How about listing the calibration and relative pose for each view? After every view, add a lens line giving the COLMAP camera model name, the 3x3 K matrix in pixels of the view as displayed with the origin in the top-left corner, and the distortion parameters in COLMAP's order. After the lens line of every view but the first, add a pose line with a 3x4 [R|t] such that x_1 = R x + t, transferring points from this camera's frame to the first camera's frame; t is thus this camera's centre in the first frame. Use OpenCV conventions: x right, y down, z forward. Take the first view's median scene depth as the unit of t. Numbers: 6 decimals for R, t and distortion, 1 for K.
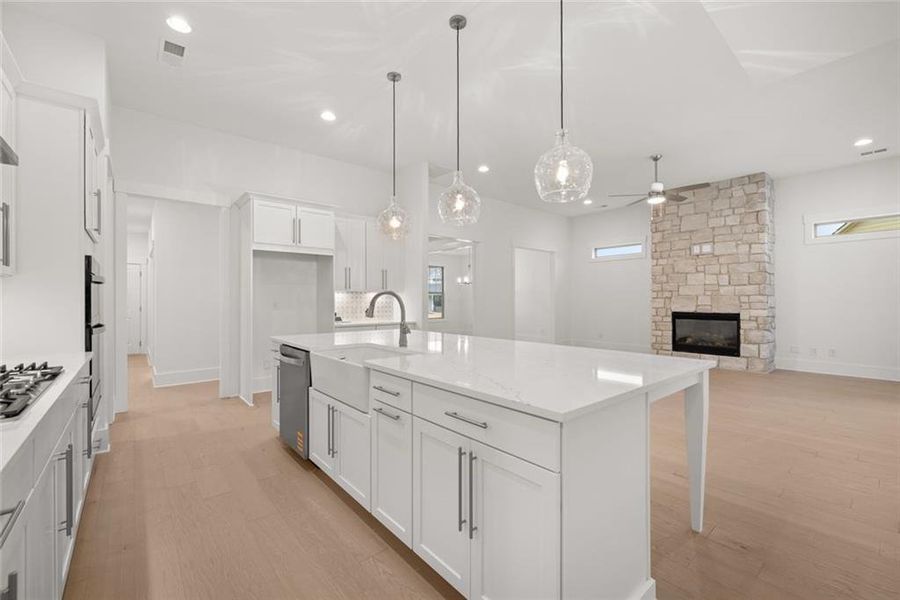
lens RADIAL K [[371.2, 0, 453.9], [0, 371.2, 300.4], [0, 0, 1]] dist [-0.000261, 0.000028]
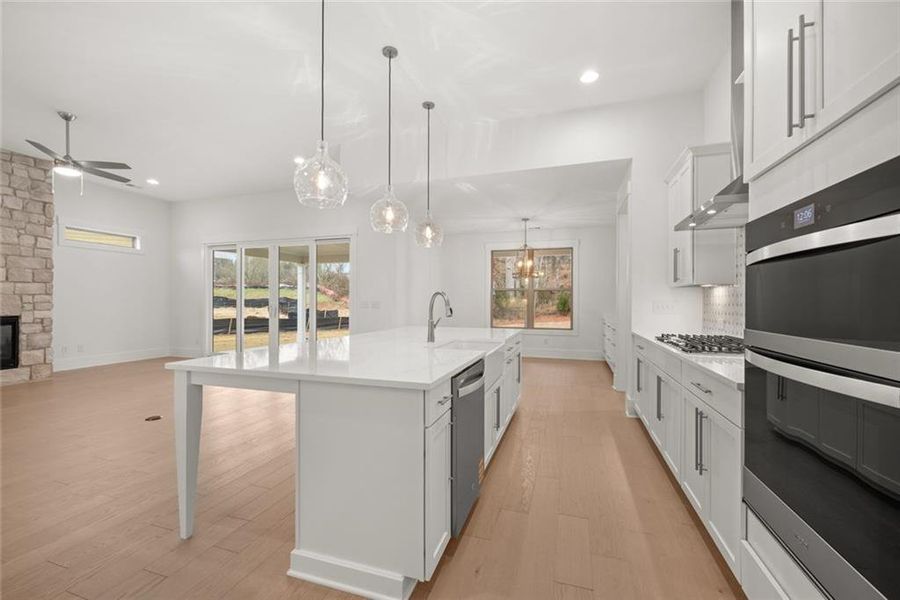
lens RADIAL K [[371.2, 0, 452.4], [0, 371.2, 300.6], [0, 0, 1]] dist [-0.000261, 0.000028]
pose [[-0.518893, -0.001907, 0.854837, -0.467431], [-0.001756, 0.999998, 0.001164, -0.002013], [-0.854837, -0.000897, -0.518896, 0.609219]]
